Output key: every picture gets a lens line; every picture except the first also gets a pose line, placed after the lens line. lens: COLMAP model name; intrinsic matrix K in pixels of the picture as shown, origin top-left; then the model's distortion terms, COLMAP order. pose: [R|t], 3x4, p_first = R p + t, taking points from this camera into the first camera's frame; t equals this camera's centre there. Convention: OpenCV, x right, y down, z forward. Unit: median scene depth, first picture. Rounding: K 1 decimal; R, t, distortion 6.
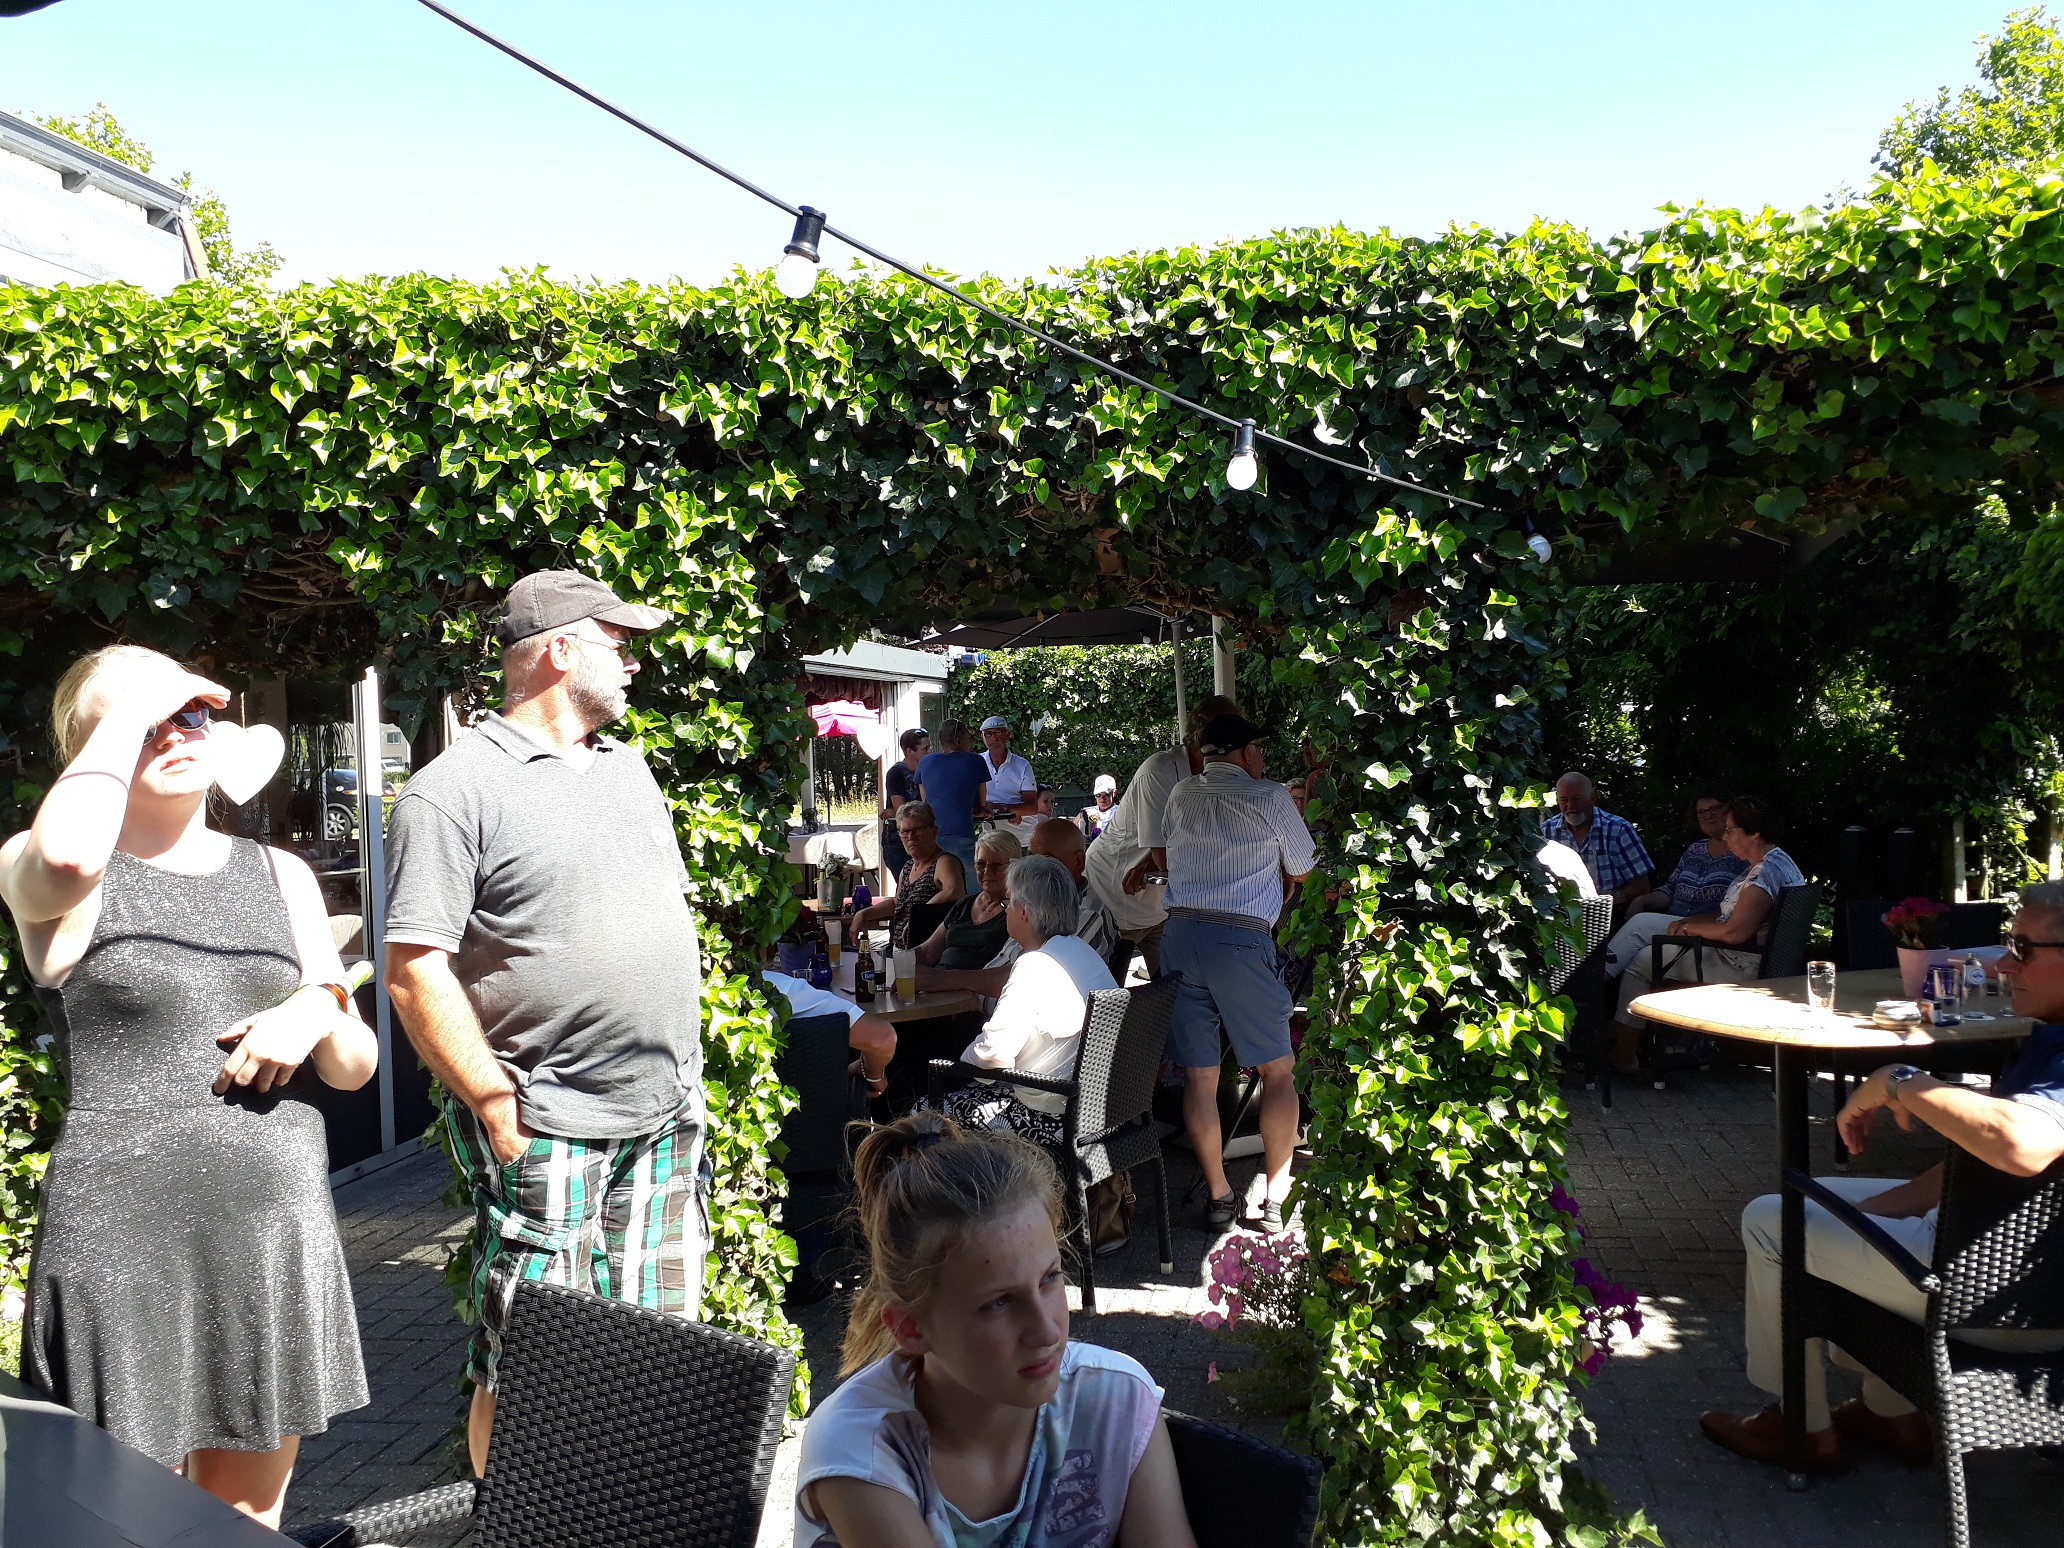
lens RADIAL K [[1611.8, 0, 1115.2], [0, 1611.8, 784.3], [0, 0, 1]] dist [0.016768, -0.028631]
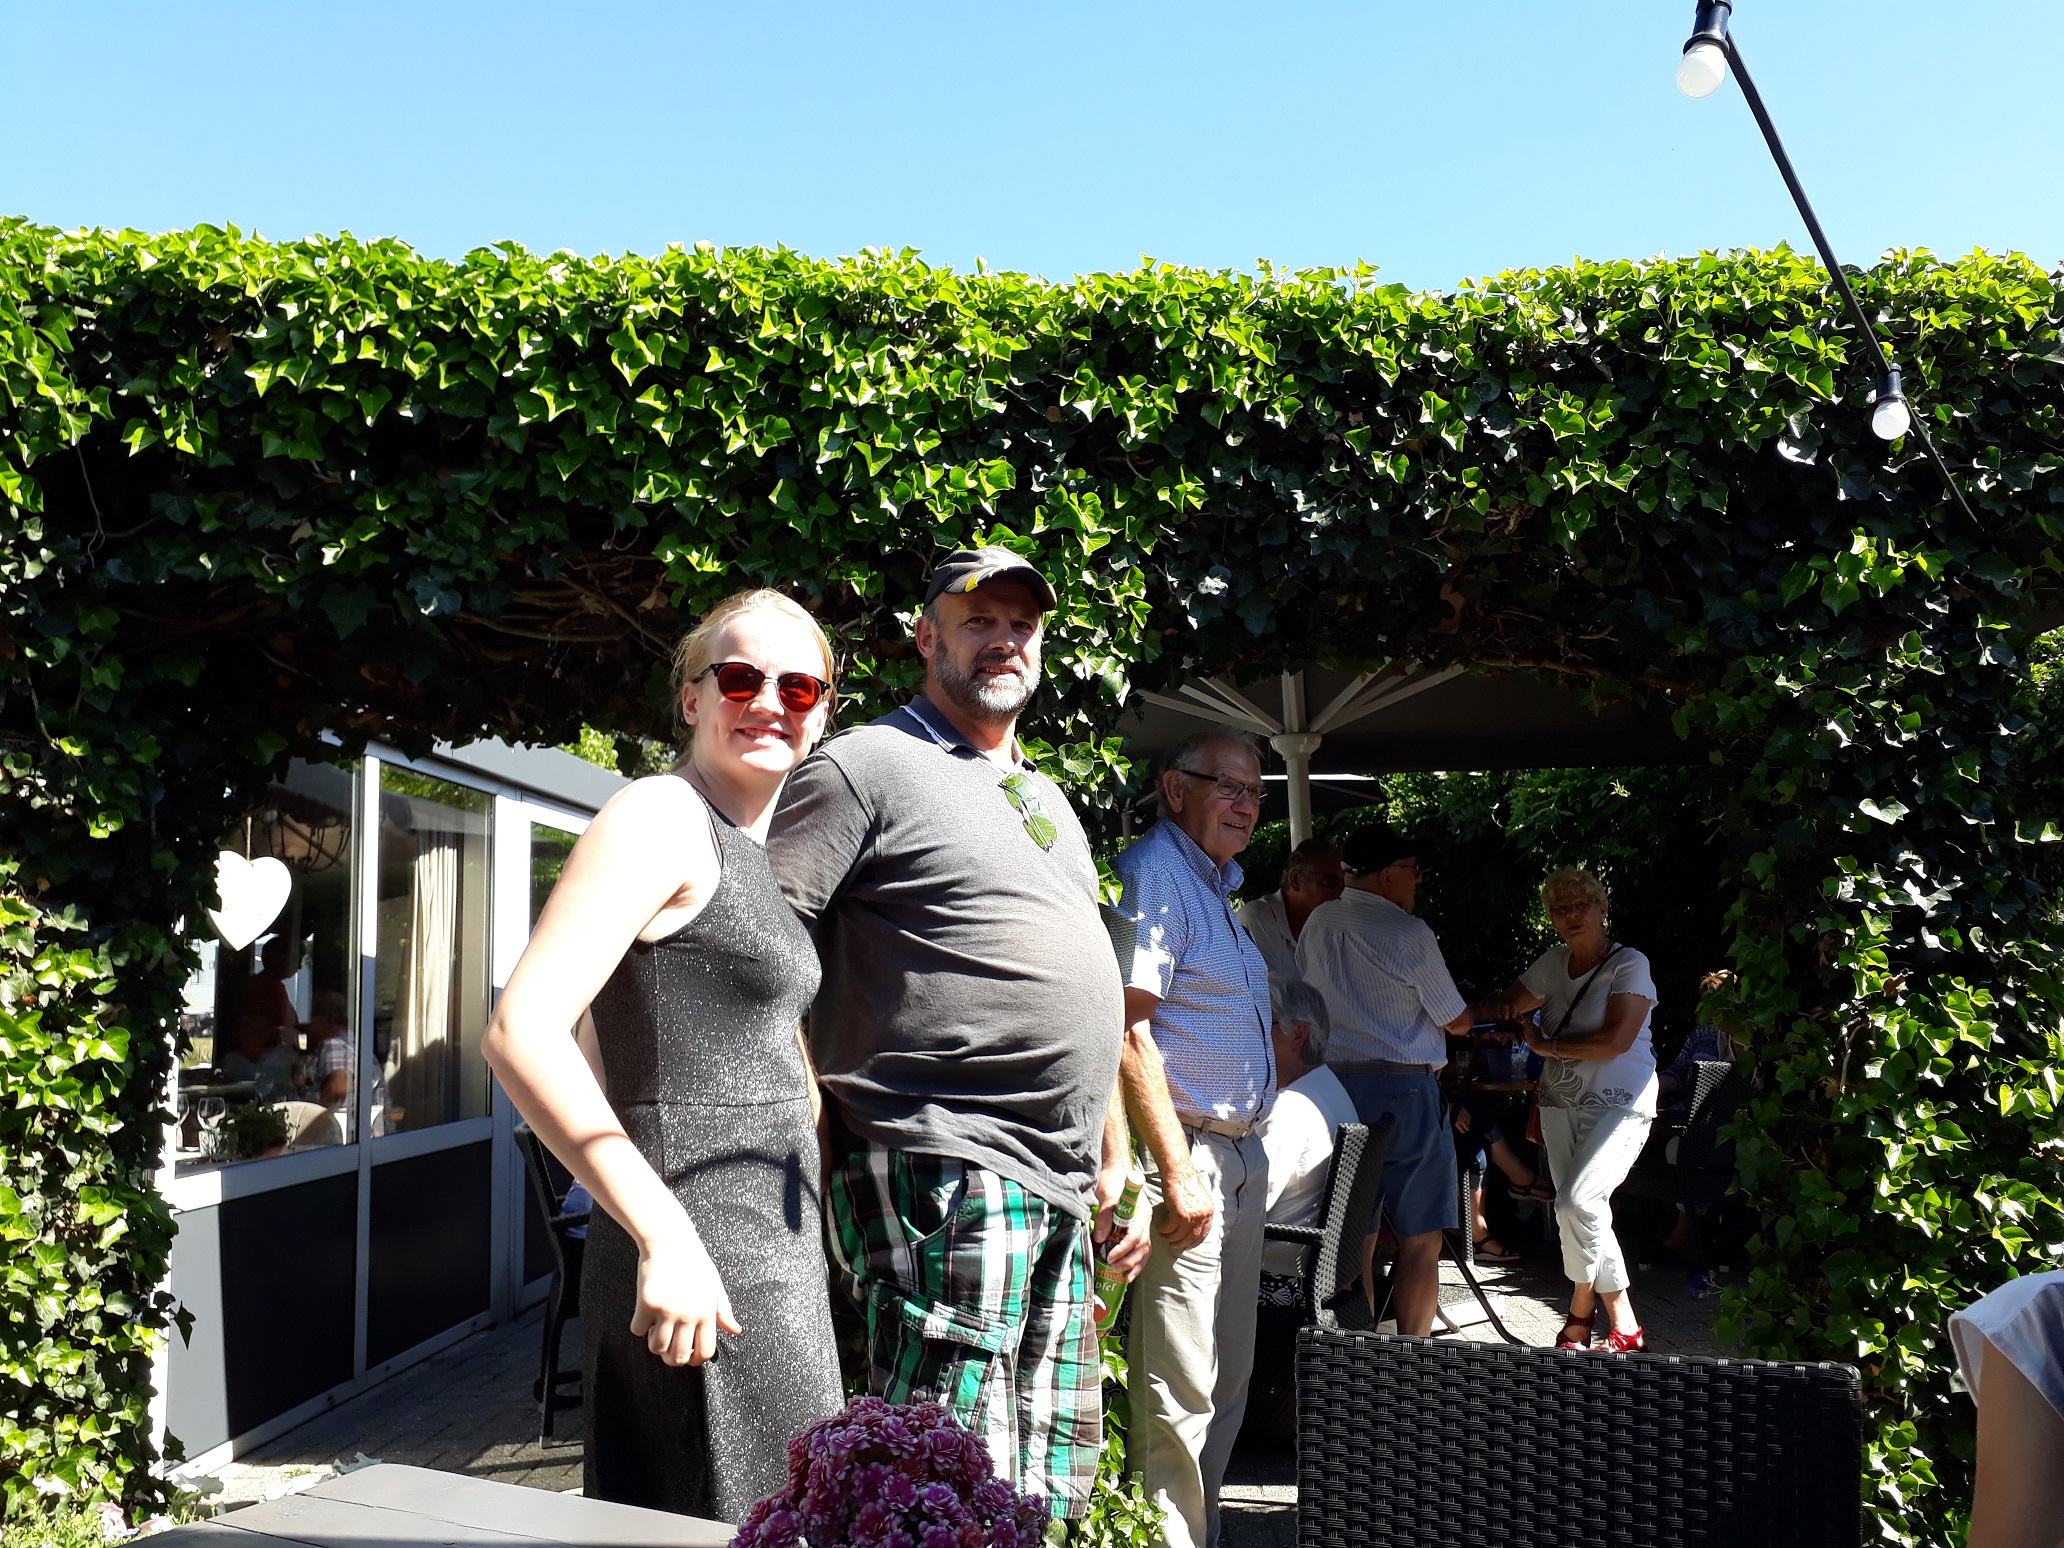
lens RADIAL K [[1610.0, 0, 1043.7], [0, 1610.0, 796.6], [0, 0, 1]] dist [0.042800, -0.073867]
pose [[0.990184, 0.014046, 0.139064, -0.414002], [0.006777, 0.988943, -0.148141, 0.114514], [-0.139607, 0.147629, 0.979140, 0.164110]]
